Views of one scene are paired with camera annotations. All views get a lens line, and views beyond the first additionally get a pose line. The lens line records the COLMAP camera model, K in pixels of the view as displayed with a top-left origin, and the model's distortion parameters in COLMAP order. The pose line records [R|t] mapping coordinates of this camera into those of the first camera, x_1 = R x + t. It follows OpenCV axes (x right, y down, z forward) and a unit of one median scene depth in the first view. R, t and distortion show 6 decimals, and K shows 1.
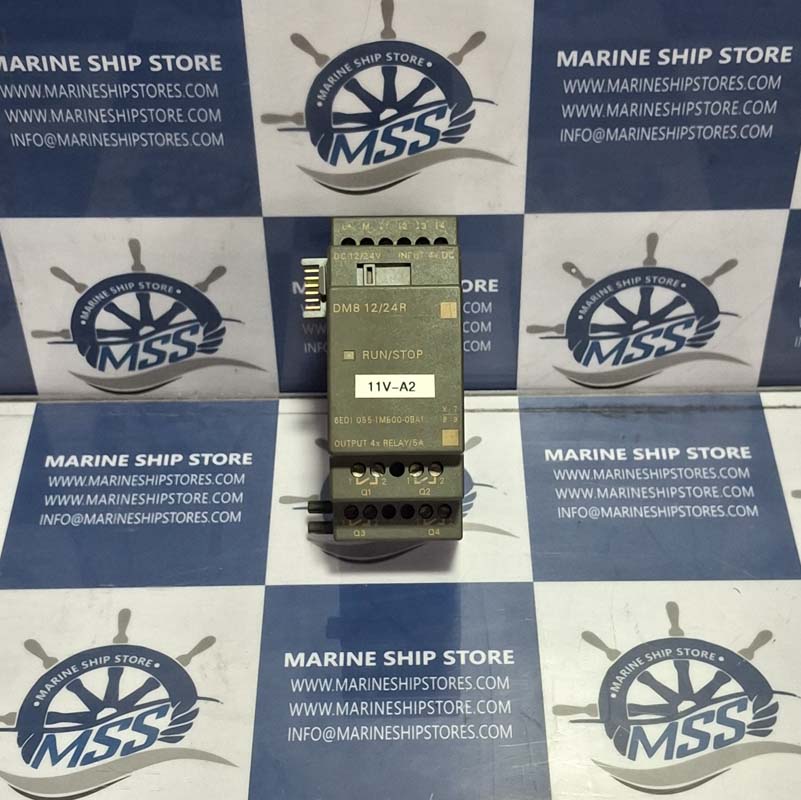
lens RADIAL K [[1577.2, 0, 293.6], [0, 1577.2, 400.6], [0, 0, 1]] dist [0.066581, 0.043494]
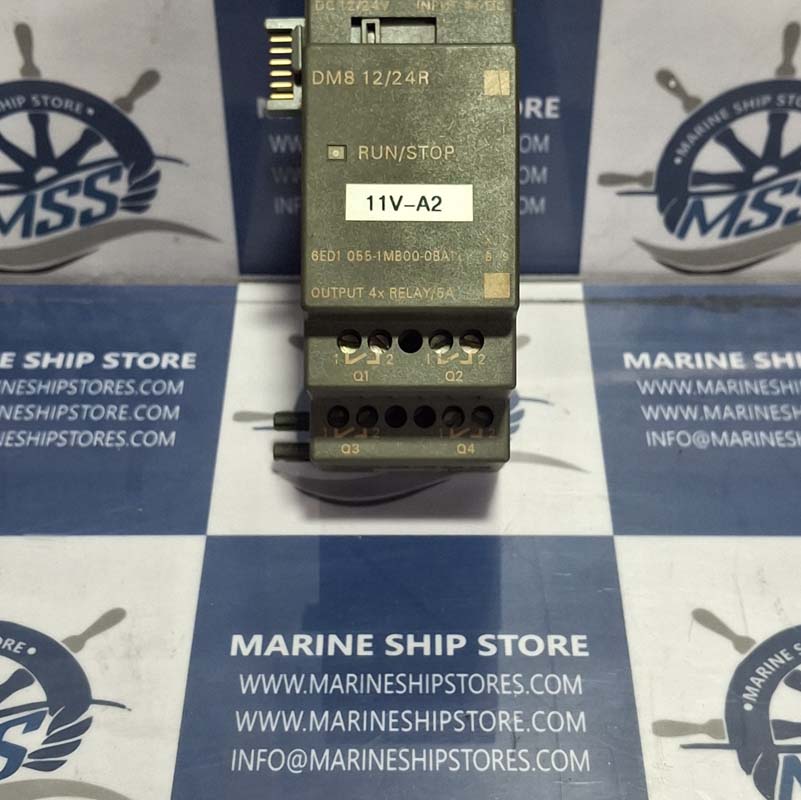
lens RADIAL K [[1577.2, 0, 293.6], [0, 1577.2, 400.6], [0, 0, 1]] dist [0.066581, 0.043494]
pose [[0.999900, 0.014167, 0.000235, 0.018168], [-0.014149, 0.999215, -0.036995, 0.087964], [-0.000759, 0.036988, 0.999315, 0.353410]]
